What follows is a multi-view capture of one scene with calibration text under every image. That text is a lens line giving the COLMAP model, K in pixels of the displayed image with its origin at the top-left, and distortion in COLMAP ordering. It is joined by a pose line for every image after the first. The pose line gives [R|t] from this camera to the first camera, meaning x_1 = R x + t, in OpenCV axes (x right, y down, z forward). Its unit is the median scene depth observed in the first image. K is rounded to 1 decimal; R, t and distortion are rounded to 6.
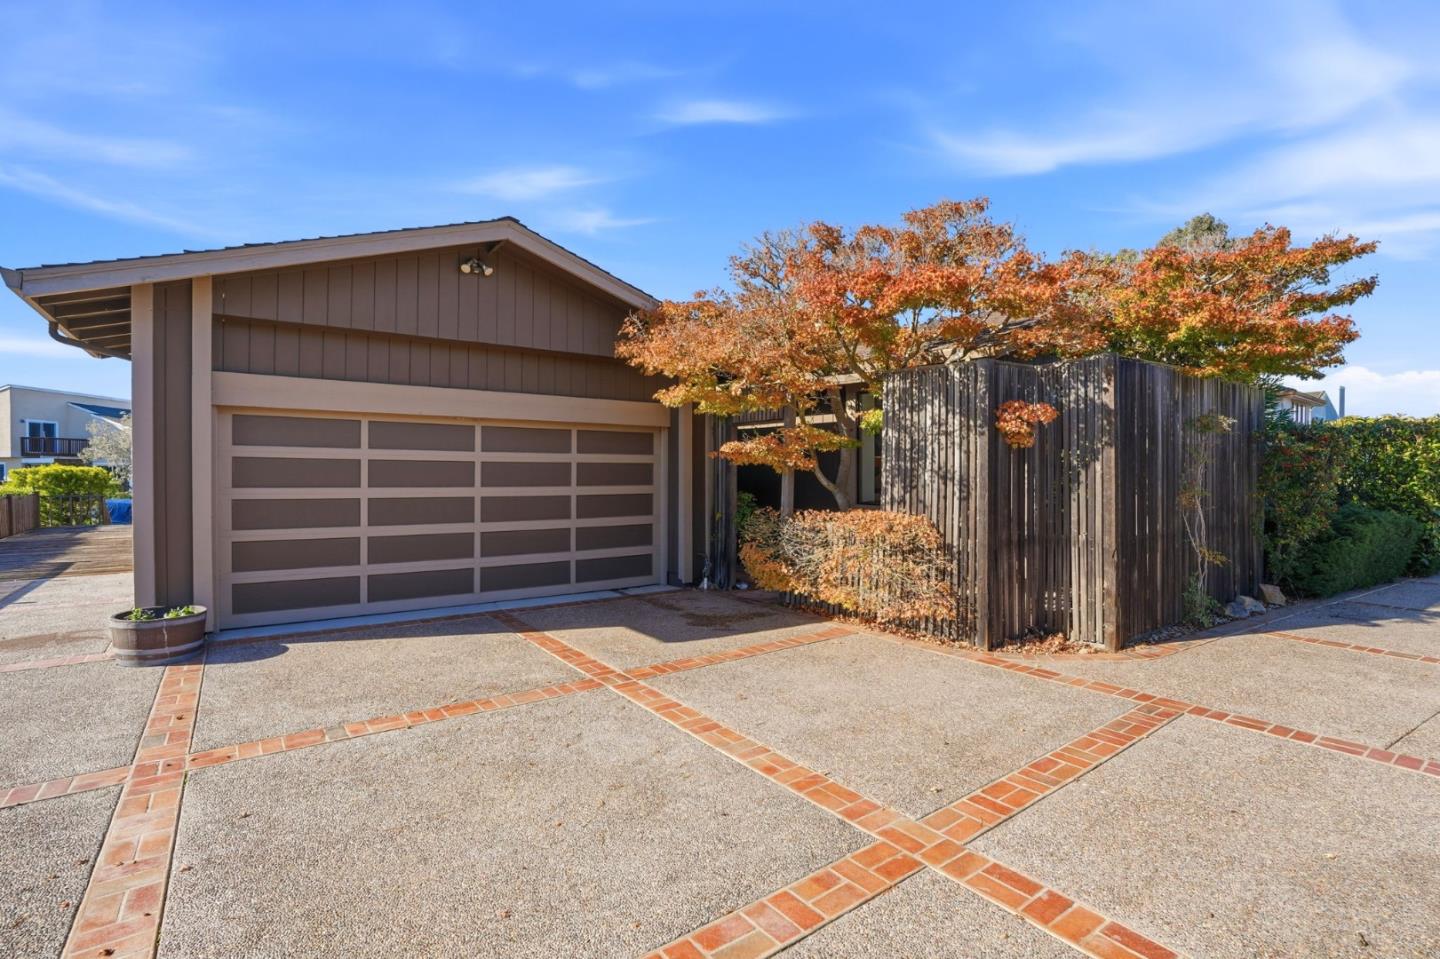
lens RADIAL K [[676.3, 0, 719.4], [0, 676.3, 479.2], [0, 0, 1]] dist [-0.043633, 0.013539]
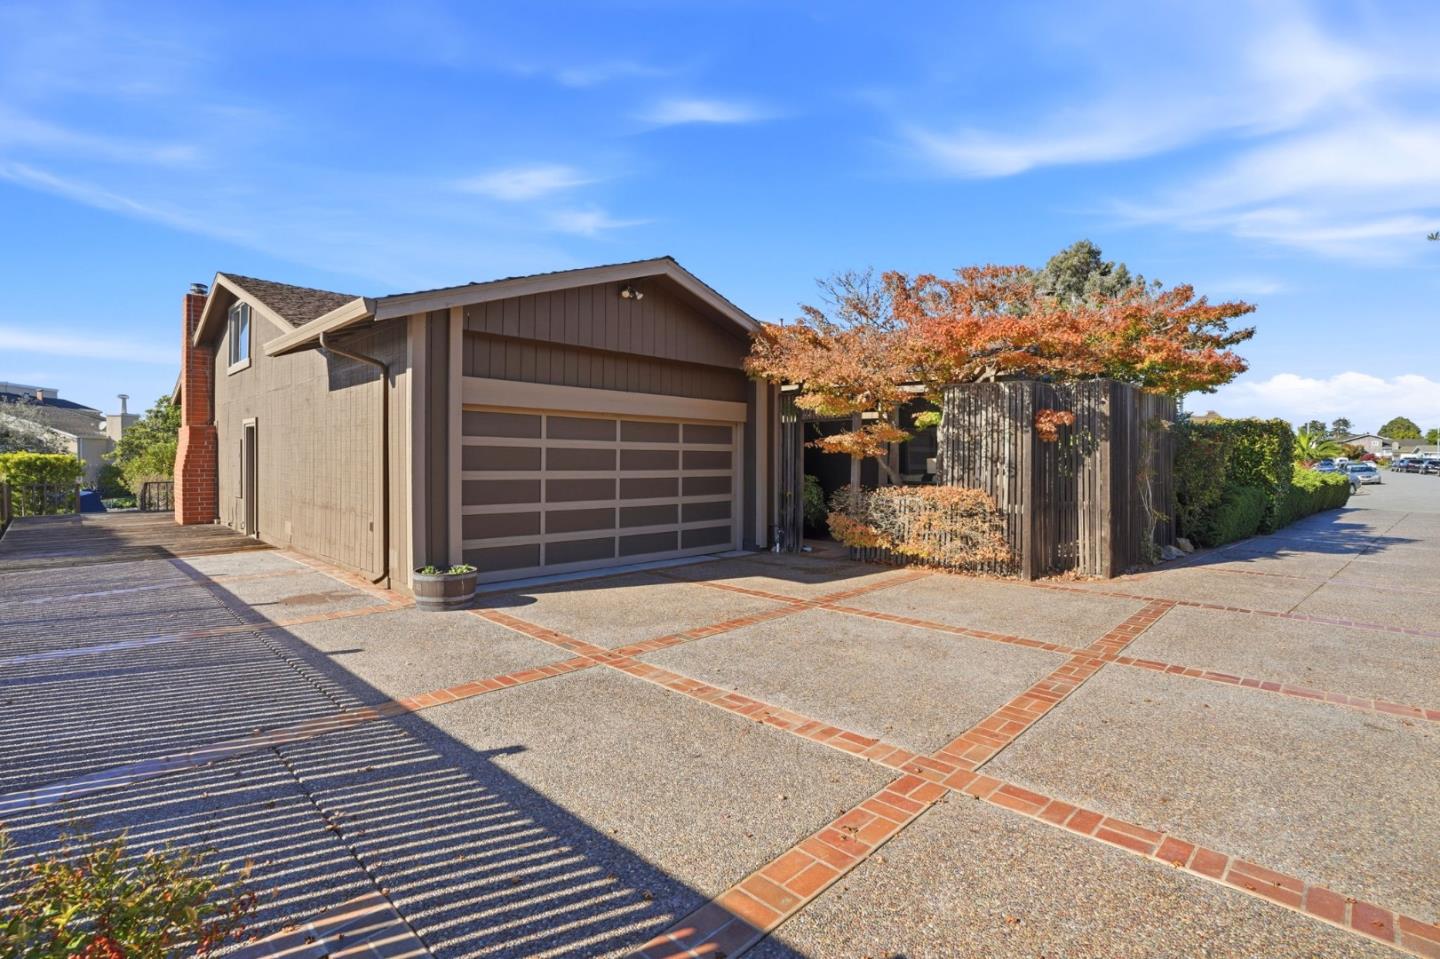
lens RADIAL K [[676.3, 0, 723.6], [0, 676.3, 473.2], [0, 0, 1]] dist [-0.043633, 0.013539]
pose [[0.986135, -0.003148, 0.165916, -0.430224], [0.001621, 0.999955, 0.009340, 0.006071], [-0.165937, -0.008941, 0.986096, -0.278481]]
